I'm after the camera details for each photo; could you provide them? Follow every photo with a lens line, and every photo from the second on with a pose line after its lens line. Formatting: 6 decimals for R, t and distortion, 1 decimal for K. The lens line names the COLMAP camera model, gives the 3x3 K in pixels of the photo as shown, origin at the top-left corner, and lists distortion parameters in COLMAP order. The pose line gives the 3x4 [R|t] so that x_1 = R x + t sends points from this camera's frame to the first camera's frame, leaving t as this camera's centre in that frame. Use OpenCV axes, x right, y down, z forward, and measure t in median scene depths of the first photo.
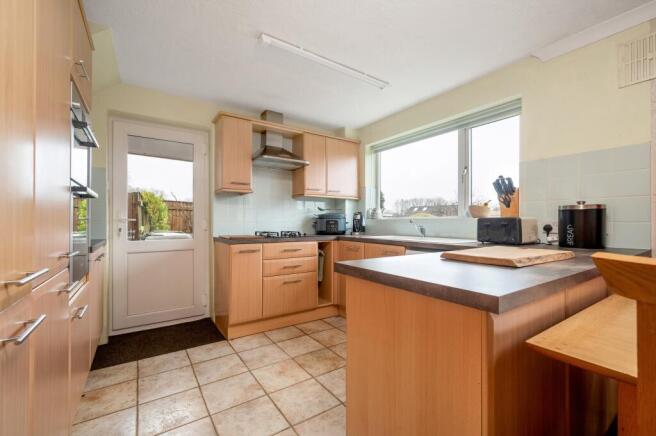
lens RADIAL K [[278.9, 0, 326.7], [0, 278.9, 220.5], [0, 0, 1]] dist [-0.000700, -0.000002]
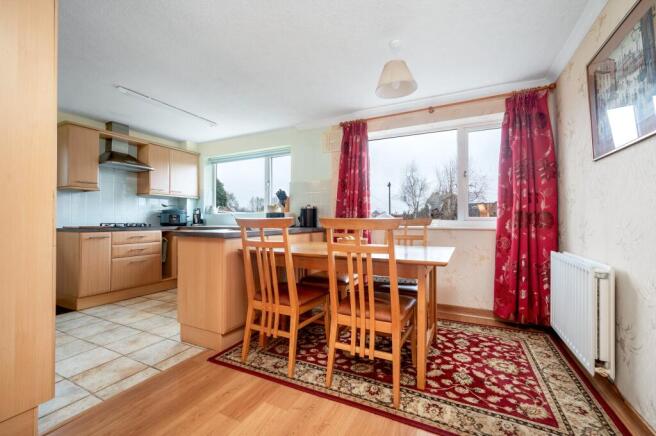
lens RADIAL K [[277.0, 0, 325.0], [0, 277.0, 218.2], [0, 0, 1]] dist [-0.008281, -0.000500]
pose [[0.875916, 0.002274, 0.482458, 0.013395], [-0.002146, 0.999997, -0.000817, 0.017093], [-0.482459, -0.000320, 0.875918, -0.473327]]
